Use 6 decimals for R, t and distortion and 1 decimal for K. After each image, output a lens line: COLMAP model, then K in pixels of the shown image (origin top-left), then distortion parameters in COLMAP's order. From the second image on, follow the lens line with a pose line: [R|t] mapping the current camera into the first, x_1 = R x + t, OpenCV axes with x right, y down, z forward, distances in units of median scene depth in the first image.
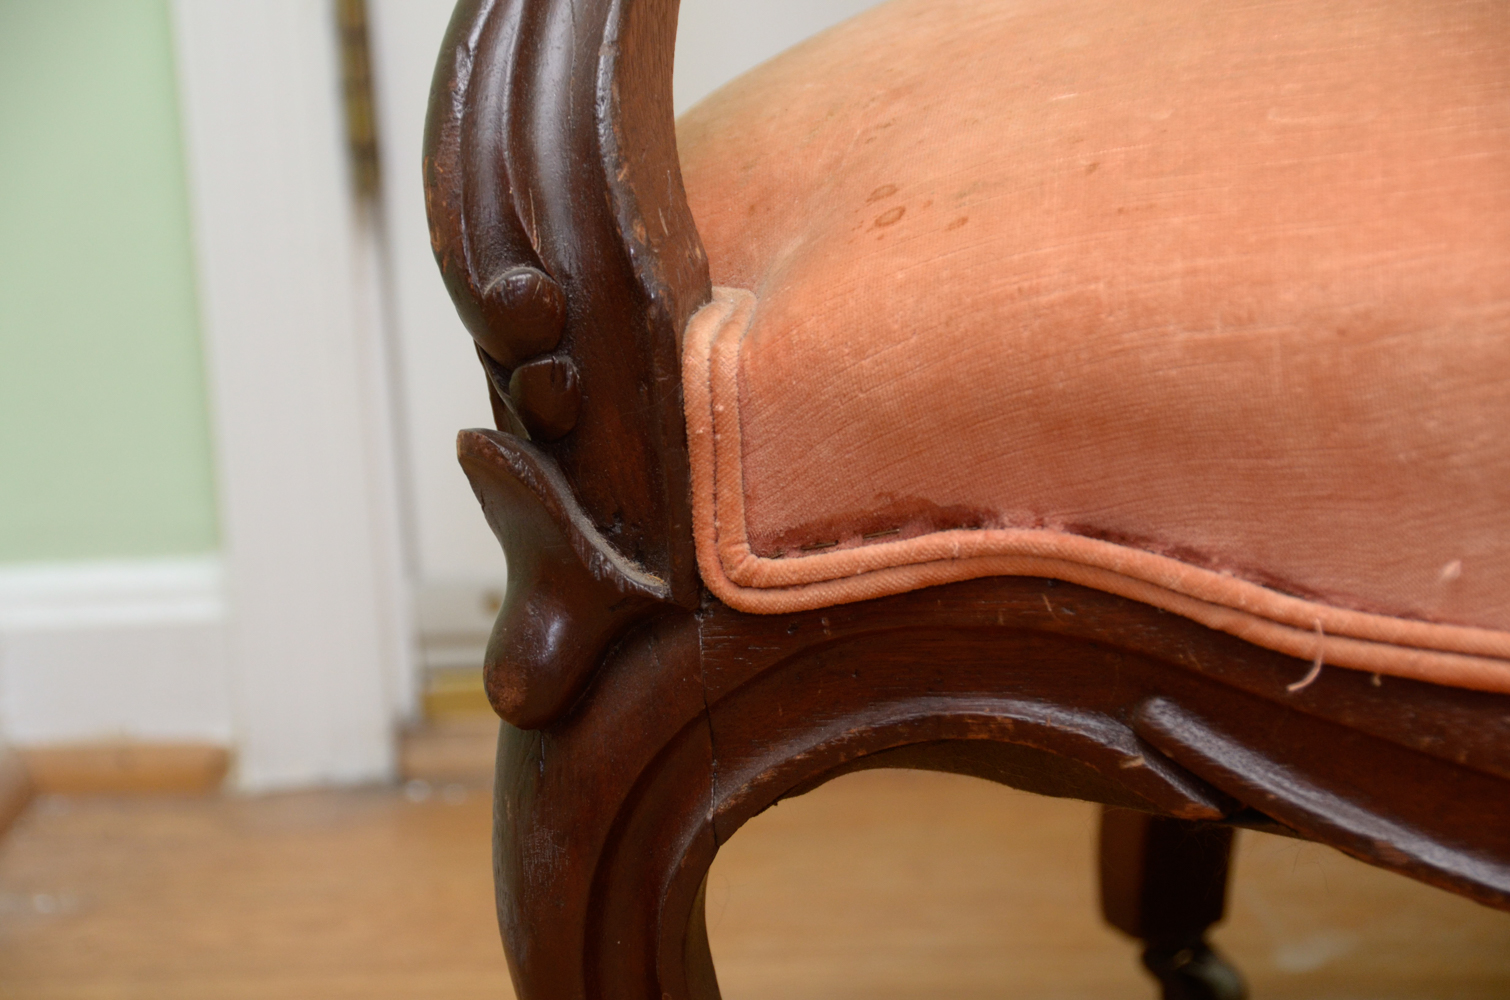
lens RADIAL K [[4999.8, 0, 748.8], [0, 4999.8, 528.7], [0, 0, 1]] dist [0.660149, 0.000000]
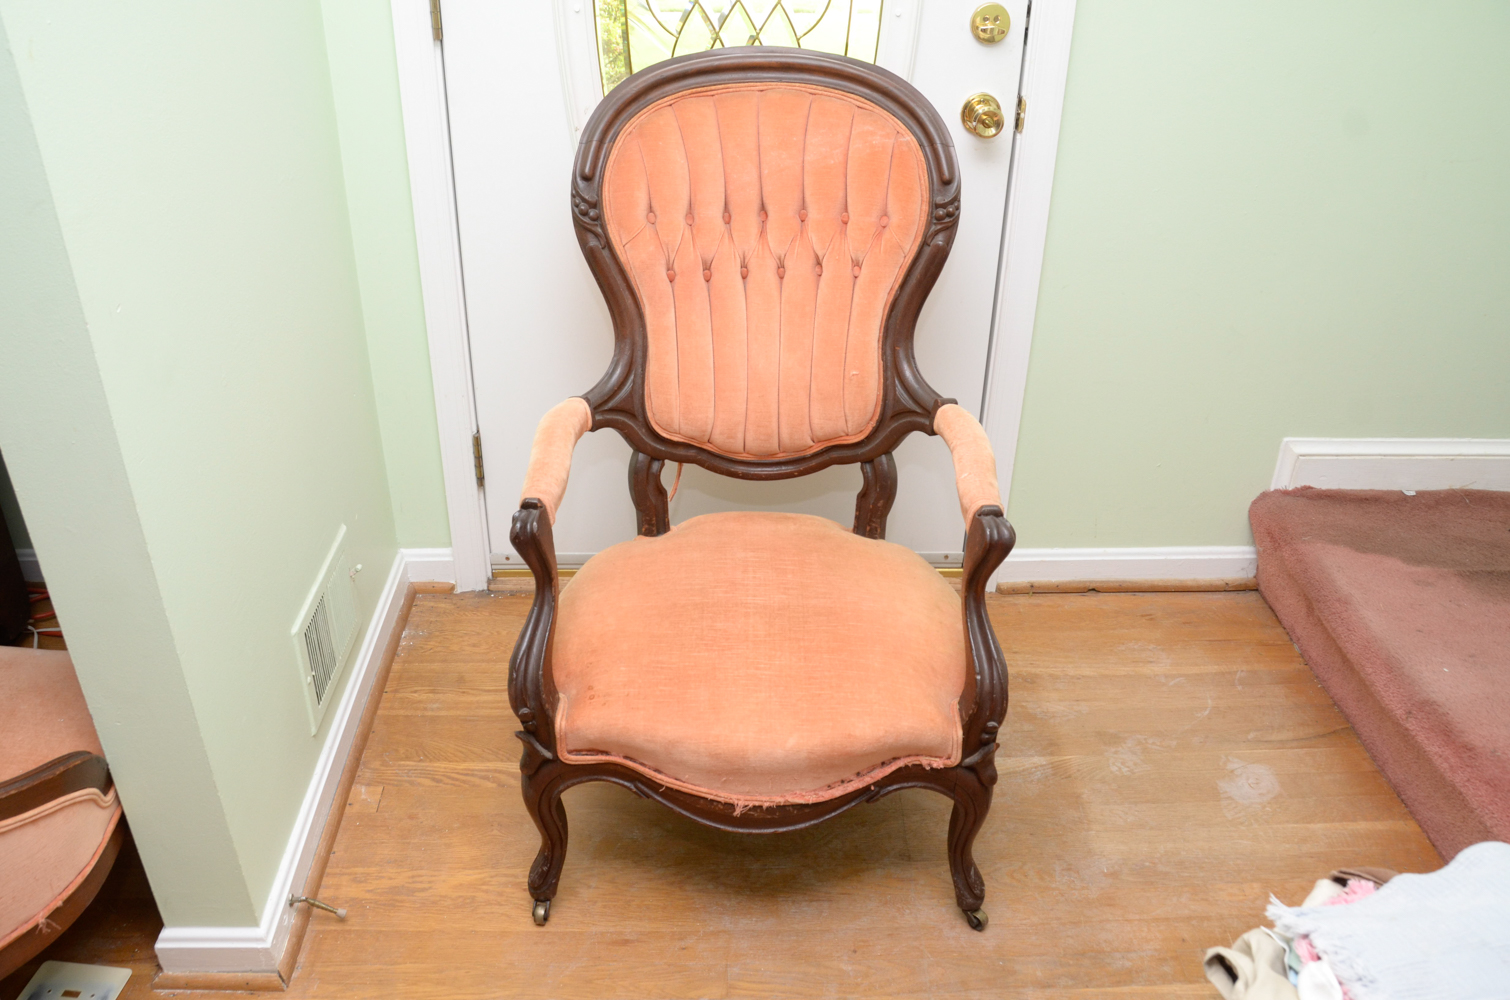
lens RADIAL K [[1211.2, 0, 739.8], [0, 1211.2, 523.7], [0, 0, 1]] dist [-0.134118, 0.107636]
pose [[0.987798, -0.002220, 0.155723, -0.017875], [-0.042550, 0.958008, 0.283567, -0.639679], [-0.149814, -0.286733, 0.946224, -0.244953]]
